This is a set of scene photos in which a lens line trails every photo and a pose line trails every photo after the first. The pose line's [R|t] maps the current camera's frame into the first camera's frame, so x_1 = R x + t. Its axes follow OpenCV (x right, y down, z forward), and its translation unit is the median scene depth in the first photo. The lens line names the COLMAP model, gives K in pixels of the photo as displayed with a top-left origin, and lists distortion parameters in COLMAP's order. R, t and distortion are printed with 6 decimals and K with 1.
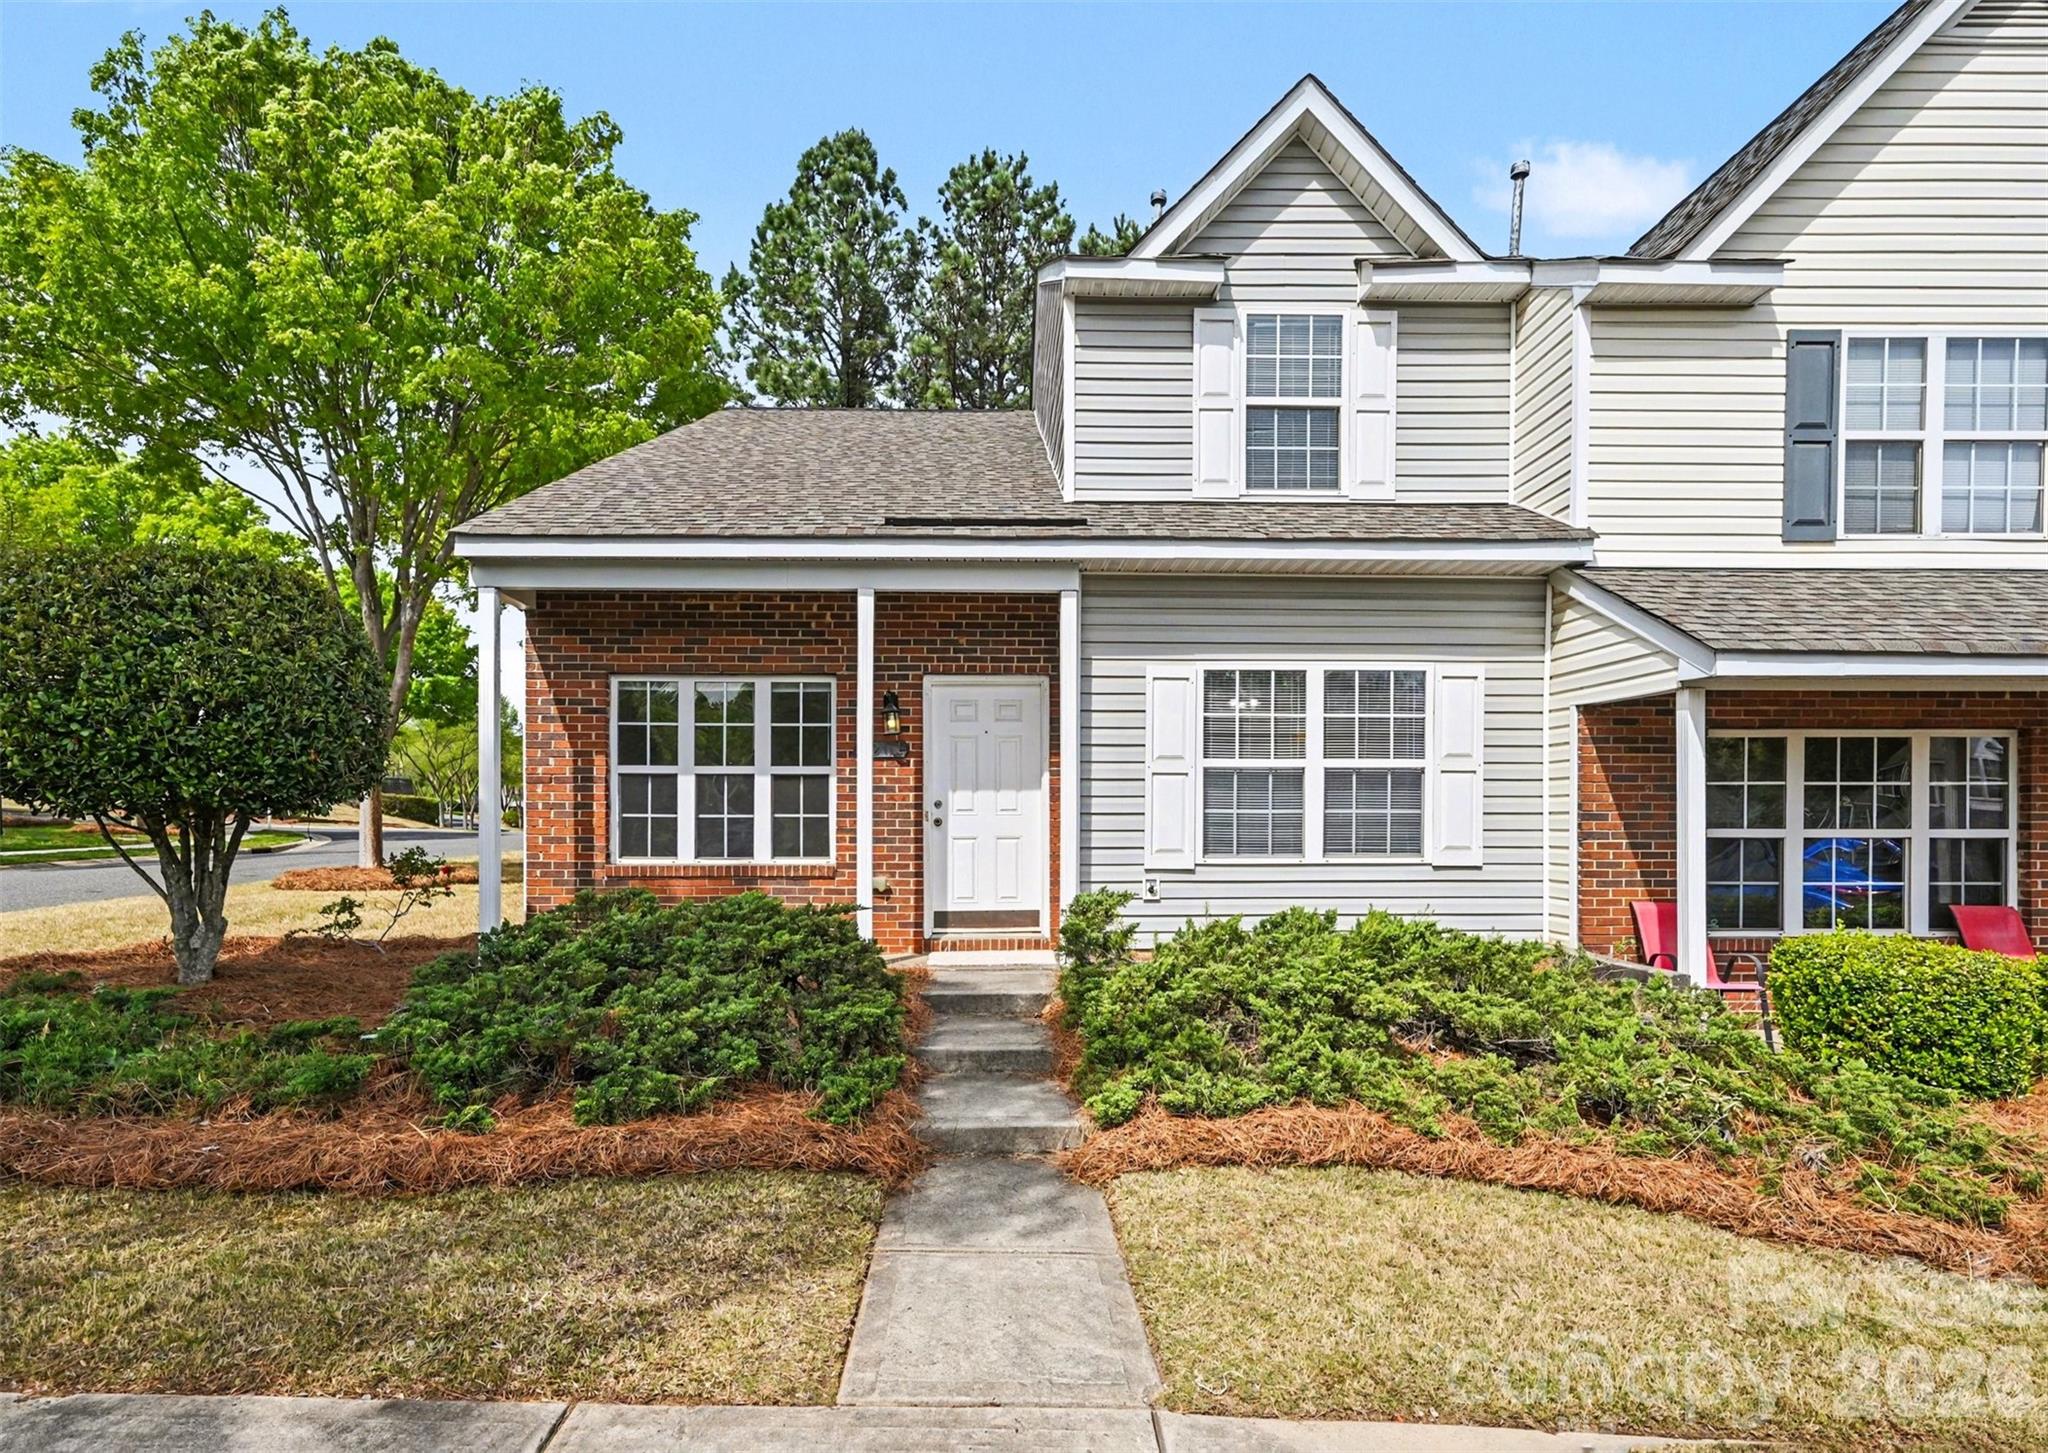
lens RADIAL K [[999.7, 0, 1049.0], [0, 999.7, 816.0], [0, 0, 1]] dist [0.015196, -0.001397]
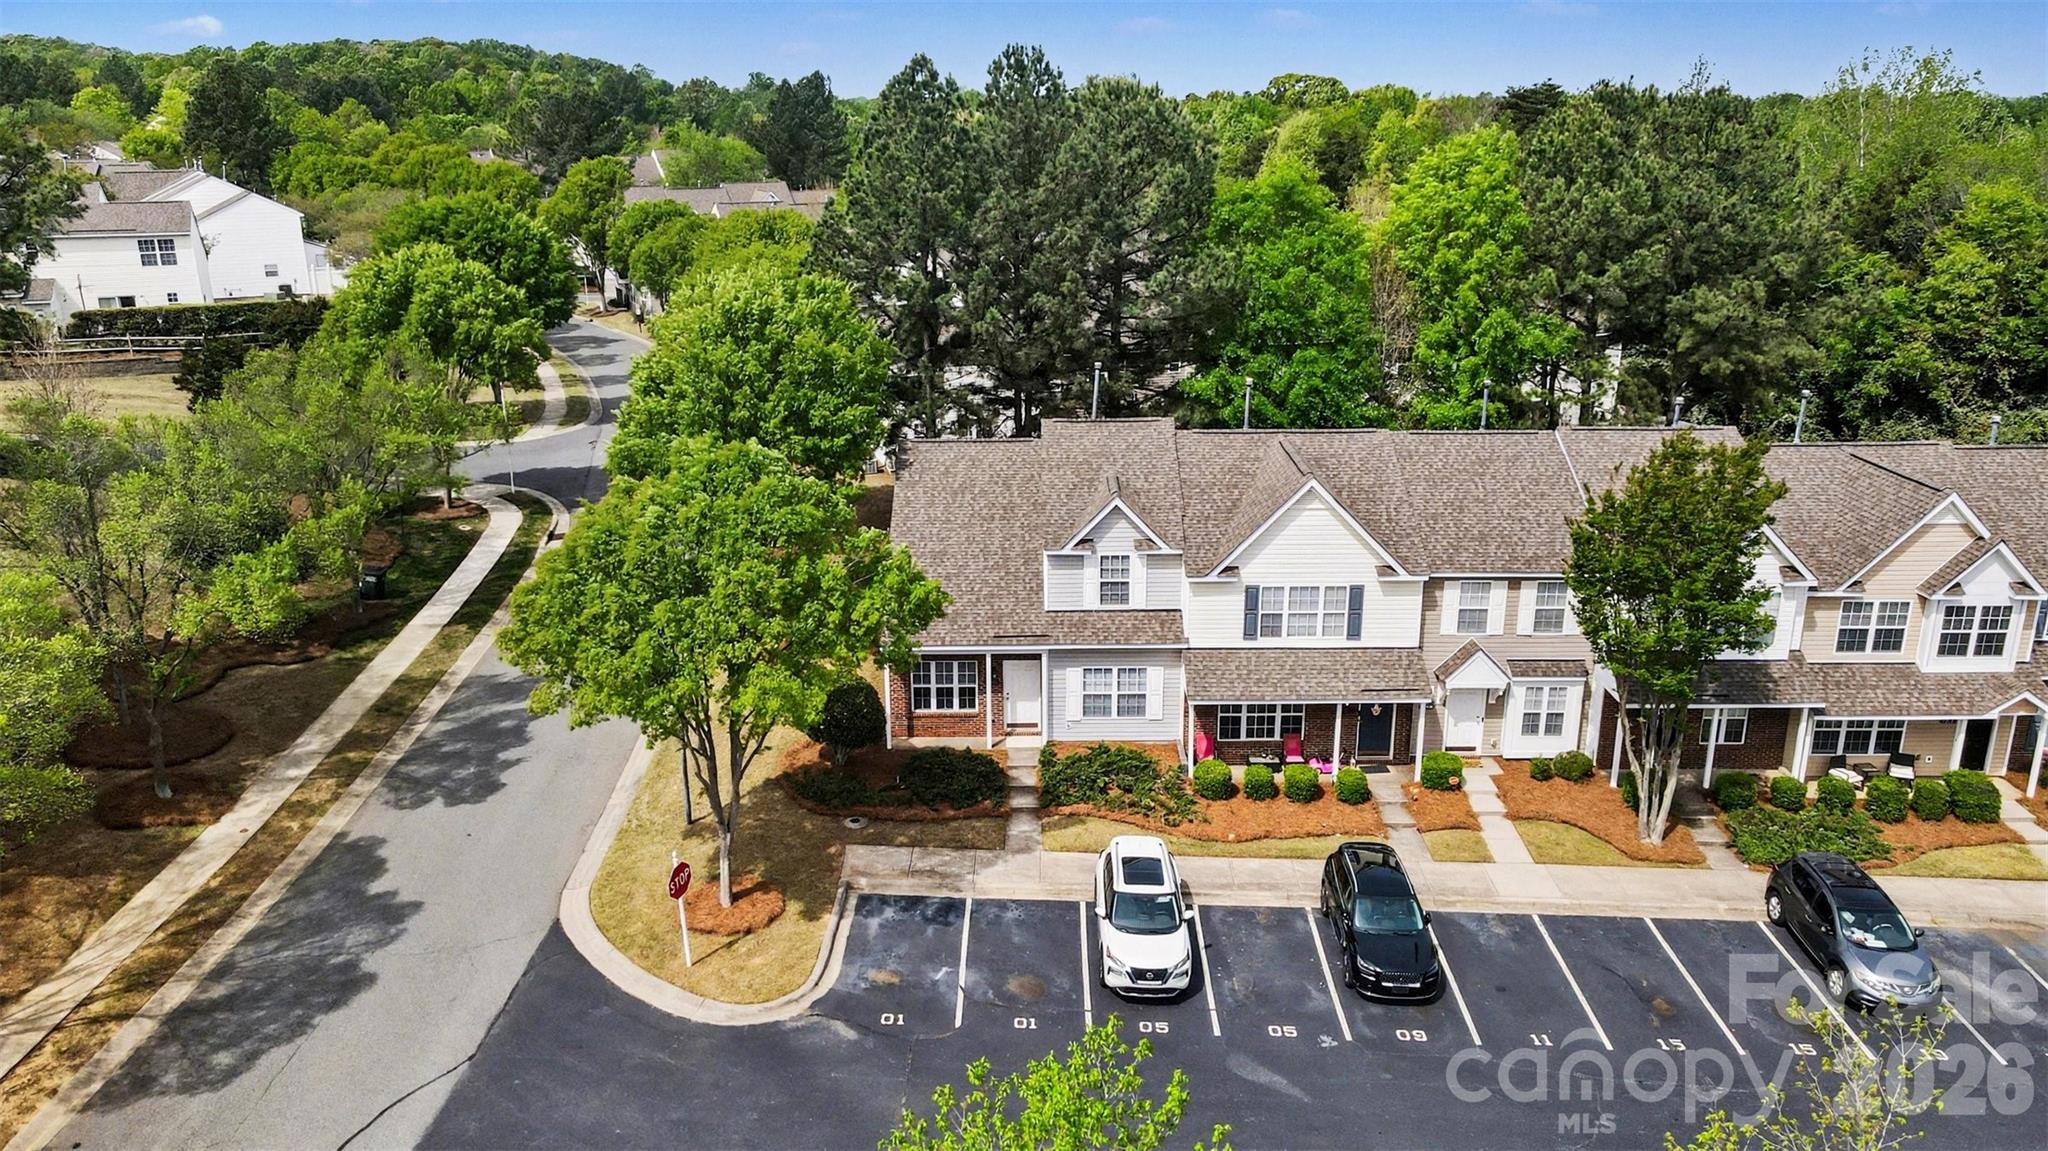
lens RADIAL K [[1493.2, 0, 1014.8], [0, 1493.2, 583.4], [0, 0, 1]] dist [-0.000048, 0.018234]
pose [[0.999435, 0.000811, -0.033611, 0.089138], [0.009805, 0.949219, 0.314462, -2.093277], [0.032159, -0.314614, 0.948675, -3.928444]]
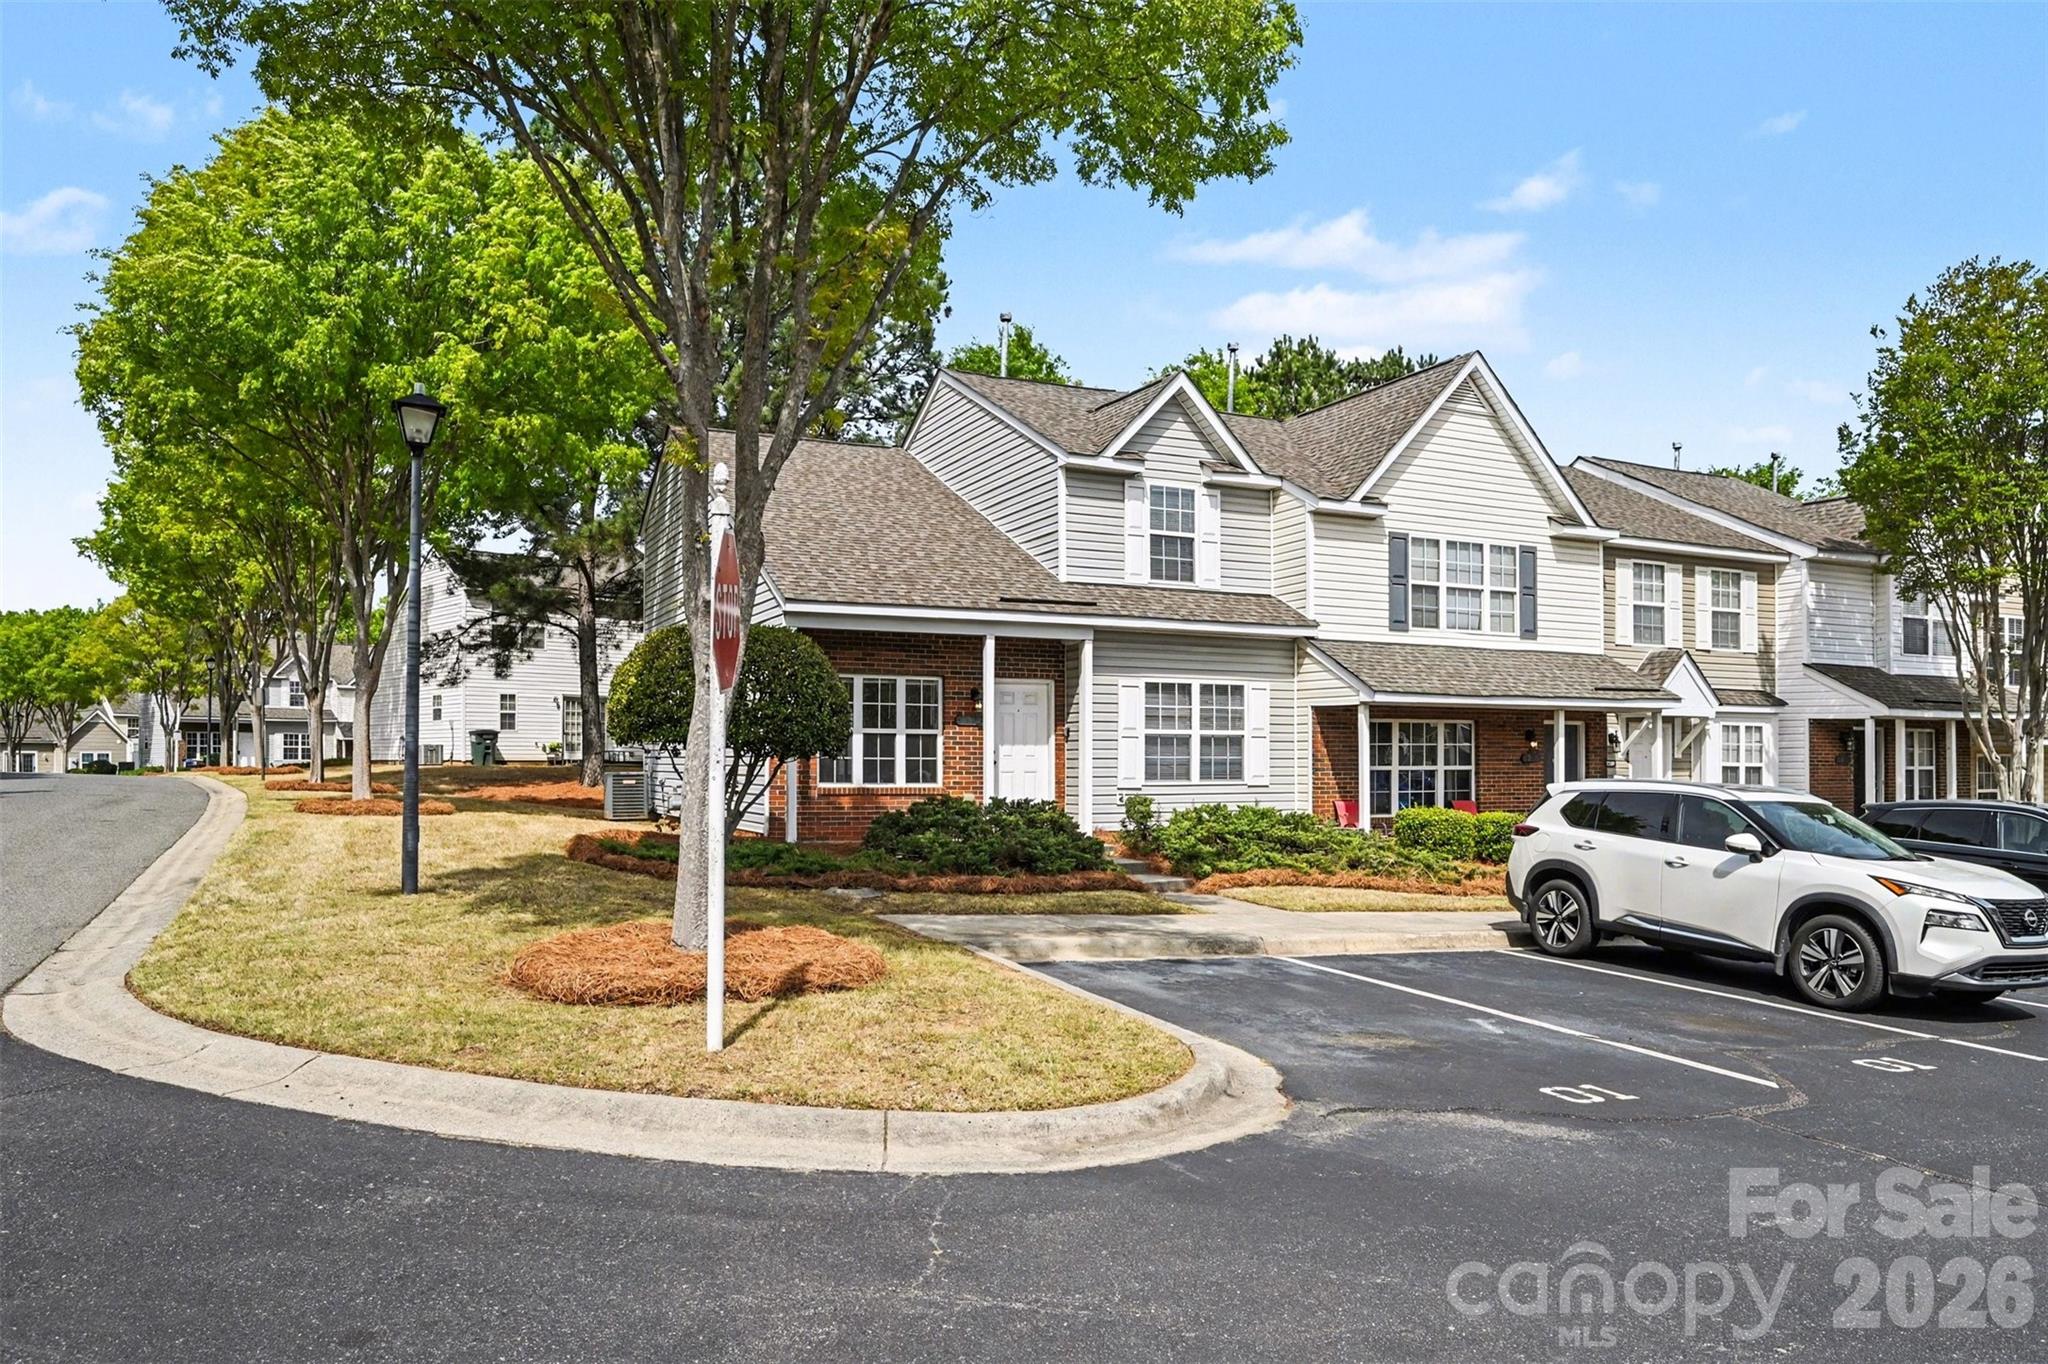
lens RADIAL K [[1380.6, 0, 1011.0], [0, 1380.6, 685.6], [0, 0, 1]] dist [-0.072434, 0.001391]
pose [[0.916804, 0.023724, 0.398631, -1.108826], [-0.002315, 0.998533, -0.054104, 0.002001], [-0.399330, 0.048680, 0.915514, -1.272857]]
